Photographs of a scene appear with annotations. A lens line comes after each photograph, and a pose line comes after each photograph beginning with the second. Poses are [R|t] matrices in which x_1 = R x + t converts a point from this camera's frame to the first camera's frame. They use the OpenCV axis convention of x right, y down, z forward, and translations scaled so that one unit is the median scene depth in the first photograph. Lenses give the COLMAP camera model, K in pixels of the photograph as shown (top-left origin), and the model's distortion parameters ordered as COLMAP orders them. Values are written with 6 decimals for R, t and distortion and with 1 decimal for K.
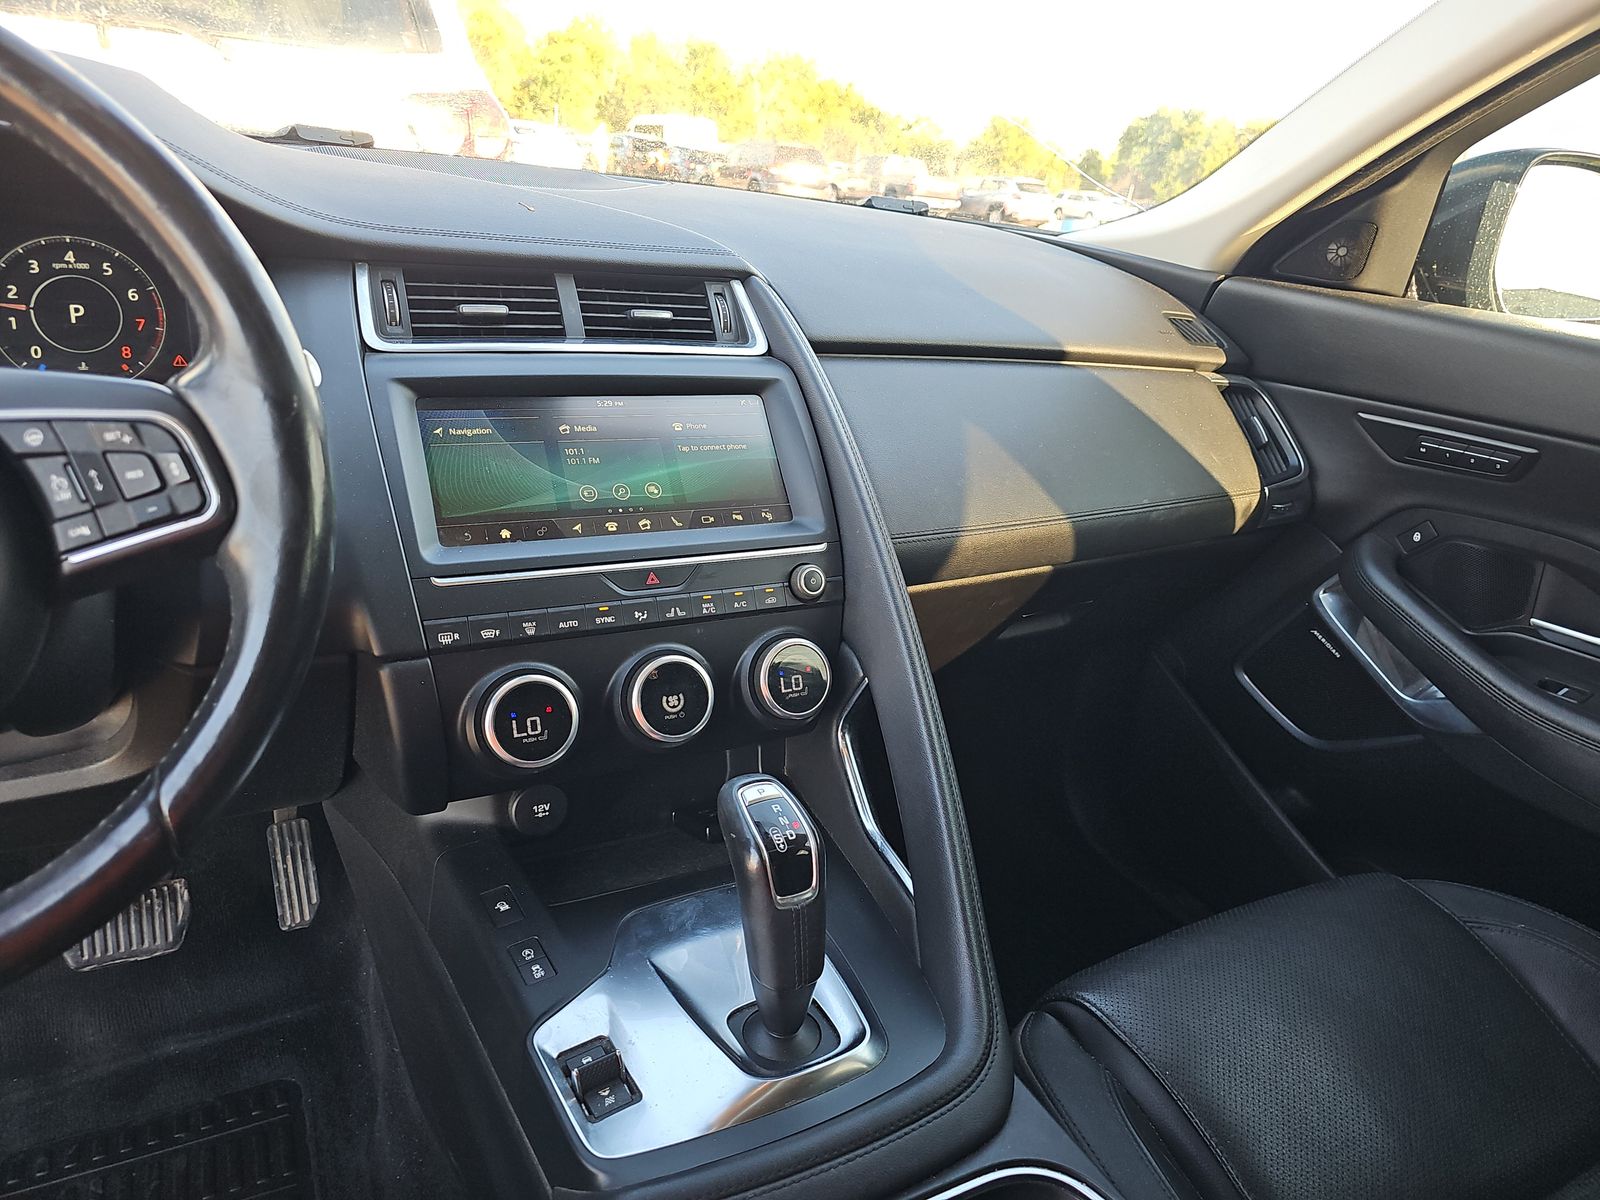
lens RADIAL K [[1076.9, 0, 796.4], [0, 1076.9, 592.2], [0, 0, 1]] dist [0.019244, -0.014970]
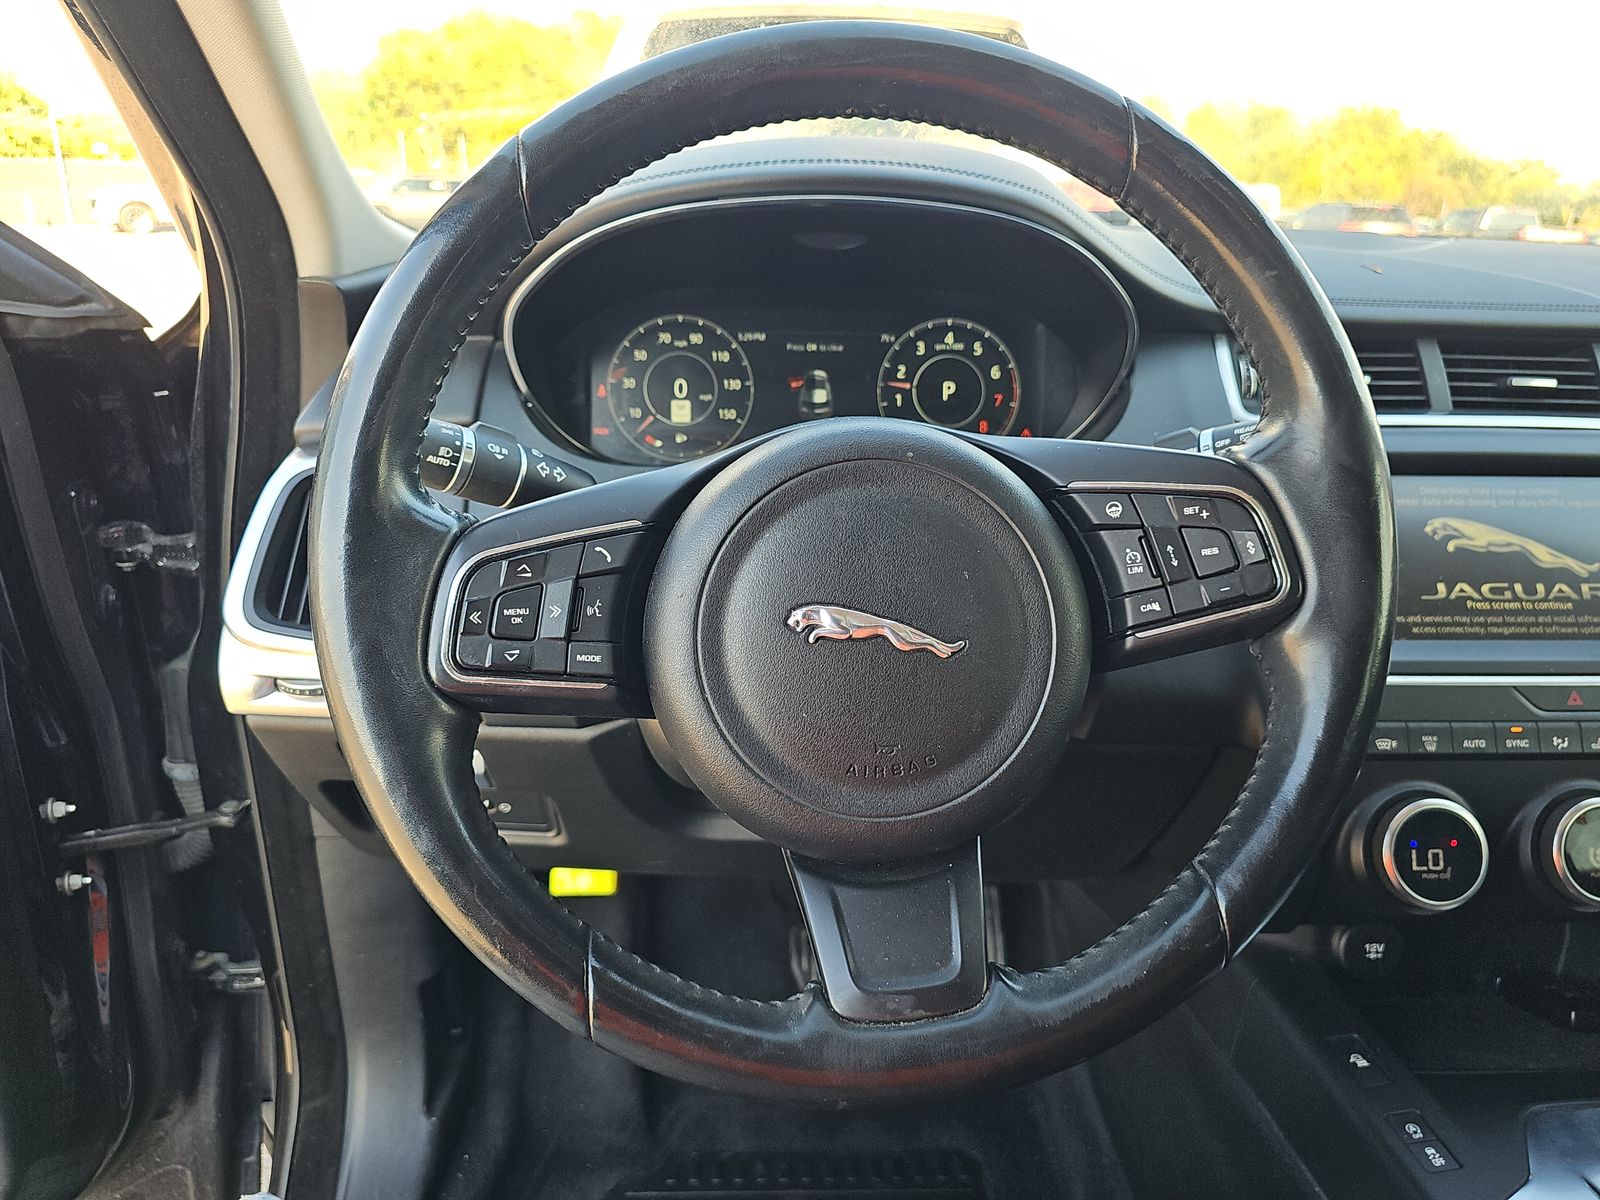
lens RADIAL K [[1076.9, 0, 791.0], [0, 1076.9, 603.5], [0, 0, 1]] dist [0.019244, -0.014970]
pose [[0.899049, 0.072409, -0.431820, -0.335567], [-0.098349, 0.994426, -0.038012, 0.005196], [0.426660, 0.076644, 0.901159, -0.001549]]
